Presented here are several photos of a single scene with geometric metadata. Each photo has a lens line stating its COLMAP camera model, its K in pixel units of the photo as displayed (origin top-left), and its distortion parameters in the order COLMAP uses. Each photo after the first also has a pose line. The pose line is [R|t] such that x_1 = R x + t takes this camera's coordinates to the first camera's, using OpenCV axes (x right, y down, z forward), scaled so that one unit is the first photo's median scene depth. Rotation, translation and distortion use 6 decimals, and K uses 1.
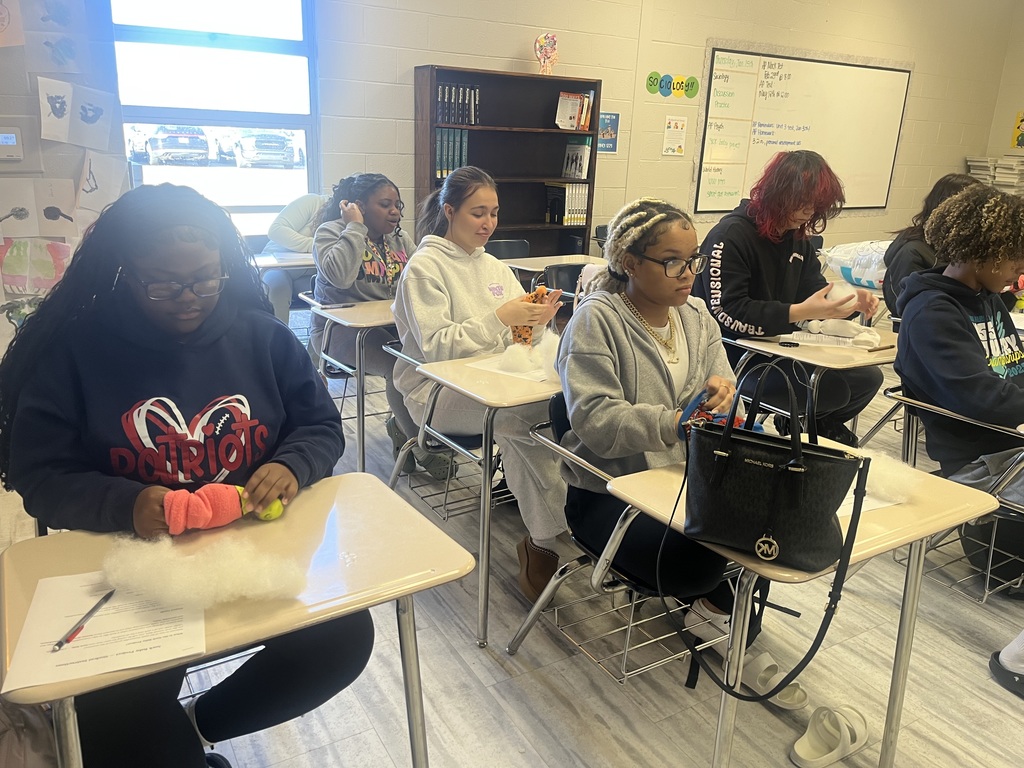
lens RADIAL K [[753.2, 0, 512.5], [0, 753.2, 392.3], [0, 0, 1]] dist [0.036847, -0.058854]
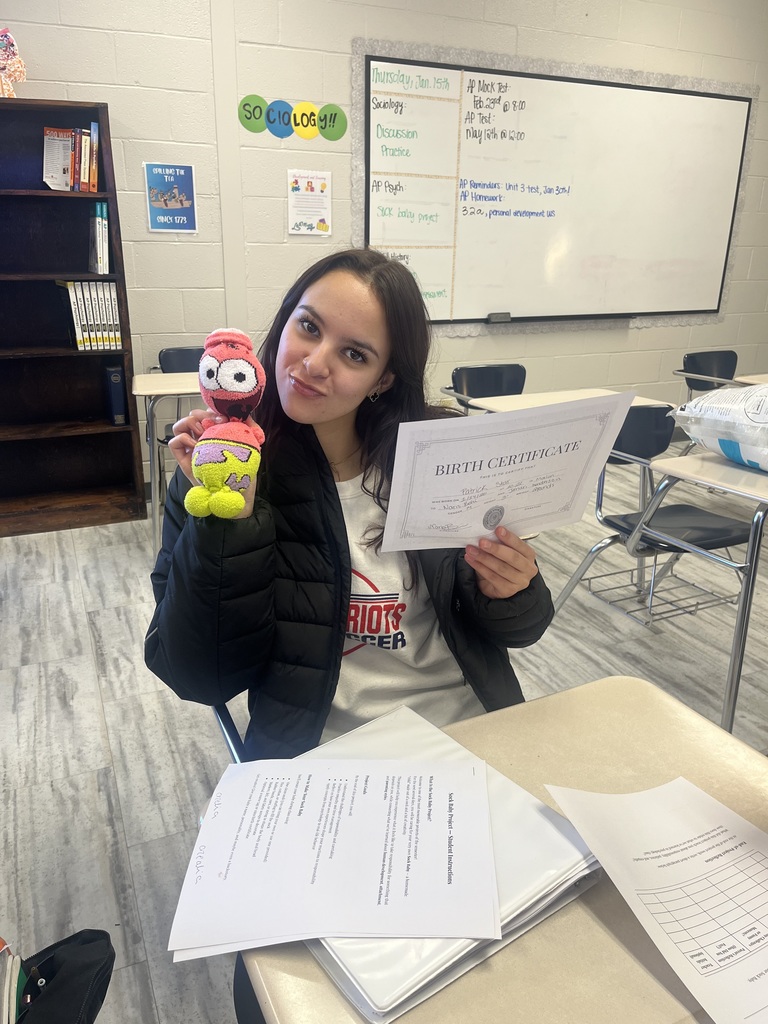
lens RADIAL K [[753.2, 0, 386.7], [0, 753.2, 520.2], [0, 0, 1]] dist [0.036847, -0.058854]
pose [[0.993881, 0.021746, -0.108293, 0.366653], [-0.017516, 0.999052, 0.039860, -0.106920], [0.109058, -0.037719, 0.993320, 0.390427]]
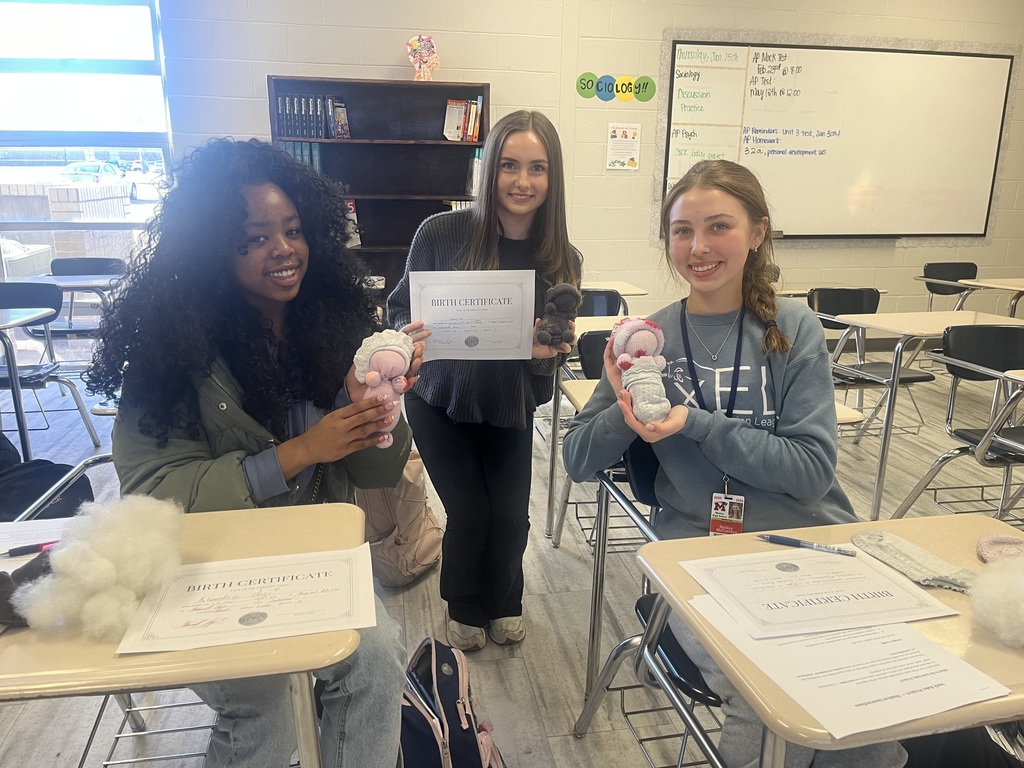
lens RADIAL K [[753.2, 0, 511.4], [0, 753.2, 383.9], [0, 0, 1]] dist [0.036847, -0.058854]
pose [[0.934022, 0.075307, -0.349187, 0.430094], [-0.095022, 0.994685, -0.039650, -0.031464], [0.344345, 0.070215, 0.936214, 0.193740]]
